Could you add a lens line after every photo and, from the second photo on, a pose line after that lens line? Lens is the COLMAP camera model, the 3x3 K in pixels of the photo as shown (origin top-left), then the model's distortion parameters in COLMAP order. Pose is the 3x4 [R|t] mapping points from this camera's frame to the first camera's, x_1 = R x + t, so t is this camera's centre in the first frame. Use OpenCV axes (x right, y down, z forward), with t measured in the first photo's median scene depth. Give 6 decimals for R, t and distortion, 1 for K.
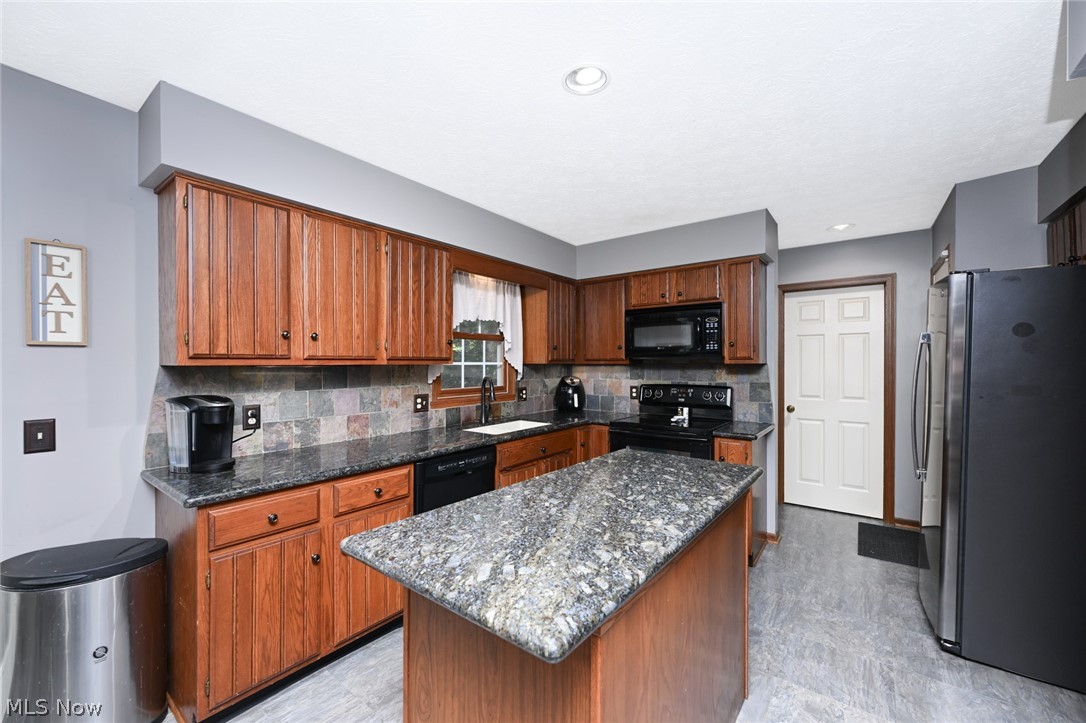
lens RADIAL K [[433.7, 0, 528.0], [0, 433.7, 364.4], [0, 0, 1]] dist [-0.002421, -0.000150]
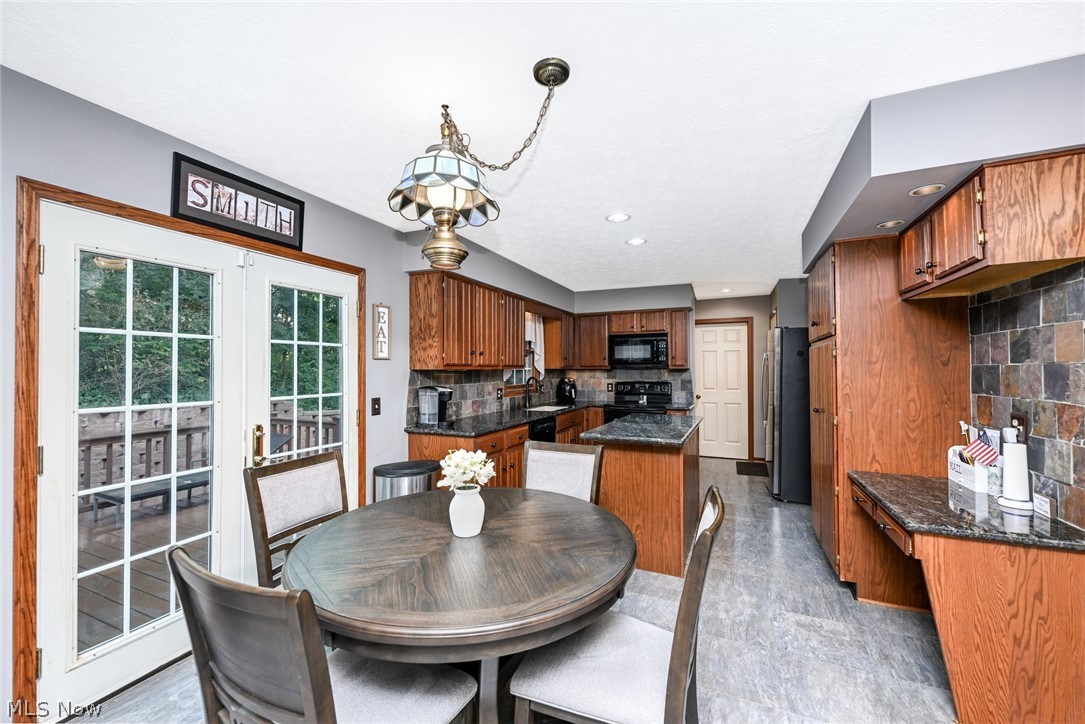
lens RADIAL K [[431.6, 0, 542.5], [0, 431.6, 362.0], [0, 0, 1]] dist [-0.000959, 0.000161]
pose [[0.968342, 0.002533, 0.249615, -0.427920], [0.002320, 0.999814, -0.019147, 0.003432], [-0.249617, 0.019120, 0.968156, -0.495083]]
